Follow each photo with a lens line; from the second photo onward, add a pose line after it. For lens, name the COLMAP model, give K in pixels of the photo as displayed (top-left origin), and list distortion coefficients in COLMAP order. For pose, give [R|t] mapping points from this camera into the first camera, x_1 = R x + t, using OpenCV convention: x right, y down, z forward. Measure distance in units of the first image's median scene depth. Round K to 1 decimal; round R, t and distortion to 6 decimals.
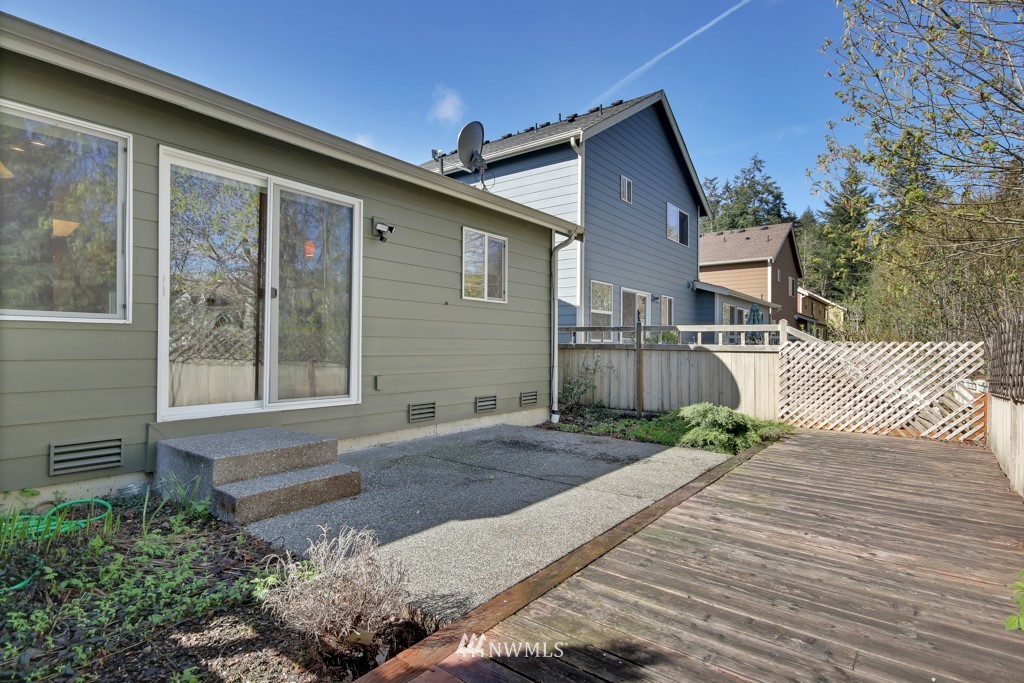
lens RADIAL K [[520.6, 0, 511.9], [0, 520.6, 343.8], [0, 0, 1]] dist [-0.000430, -0.000076]
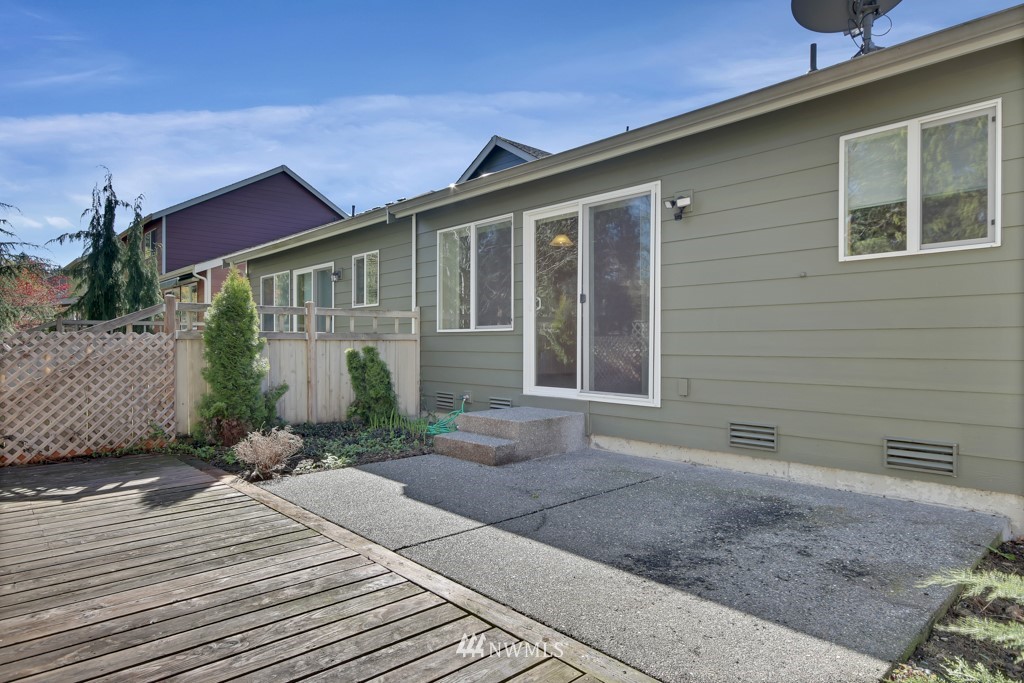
lens RADIAL K [[605.5, 0, 511.9], [0, 605.5, 341.9], [0, 0, 1]] dist [0.003452, 0.000394]
pose [[-0.178216, -0.000406, -0.983991, 0.789613], [0.012079, 0.999924, -0.002600, 0.000391], [0.983917, -0.012349, -0.178198, 0.934334]]
